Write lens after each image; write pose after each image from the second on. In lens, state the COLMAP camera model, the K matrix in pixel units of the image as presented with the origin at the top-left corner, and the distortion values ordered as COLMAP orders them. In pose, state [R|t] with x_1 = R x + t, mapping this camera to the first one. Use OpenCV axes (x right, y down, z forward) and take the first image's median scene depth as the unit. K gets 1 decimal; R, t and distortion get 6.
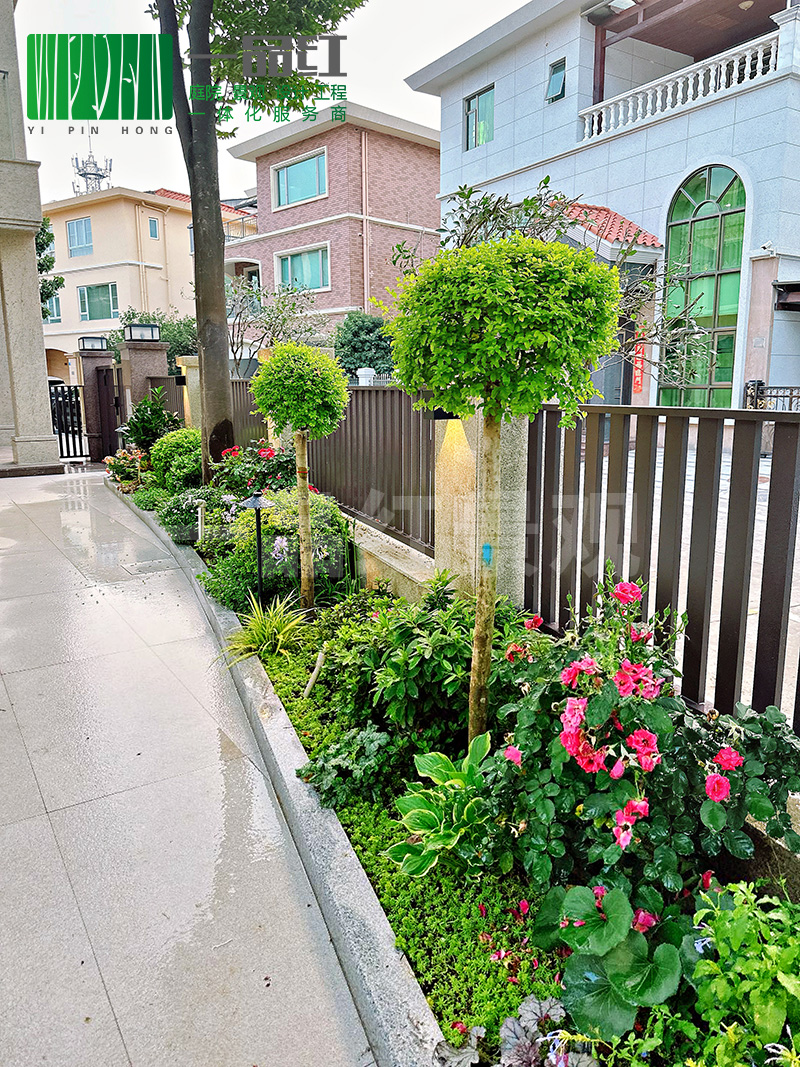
lens RADIAL K [[754.9, 0, 400.0], [0, 754.9, 533.5], [0, 0, 1]] dist [0.070889, -0.091628]
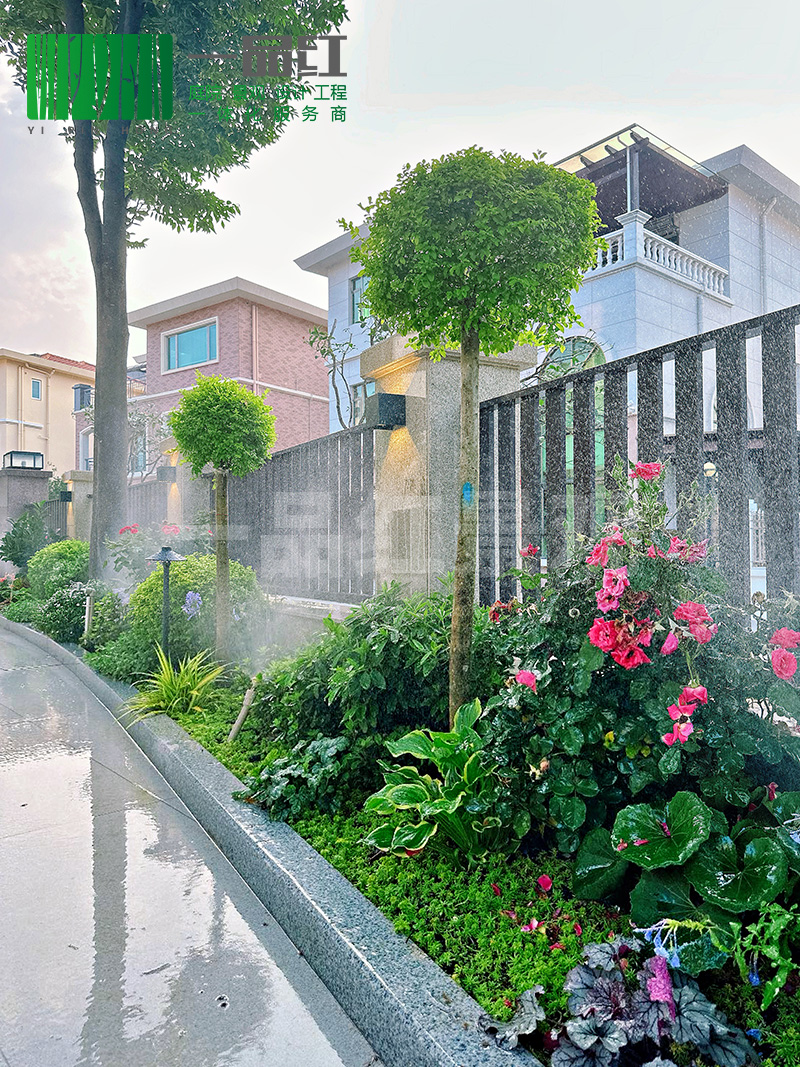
lens RADIAL K [[756.5, 0, 400.0], [0, 756.5, 533.5], [0, 0, 1]] dist [0.117818, -0.231326]
pose [[0.988818, 0.005302, 0.149036, -0.055940], [0.026052, 0.977859, -0.207635, 0.144959], [-0.146837, 0.209196, 0.966786, 0.079197]]
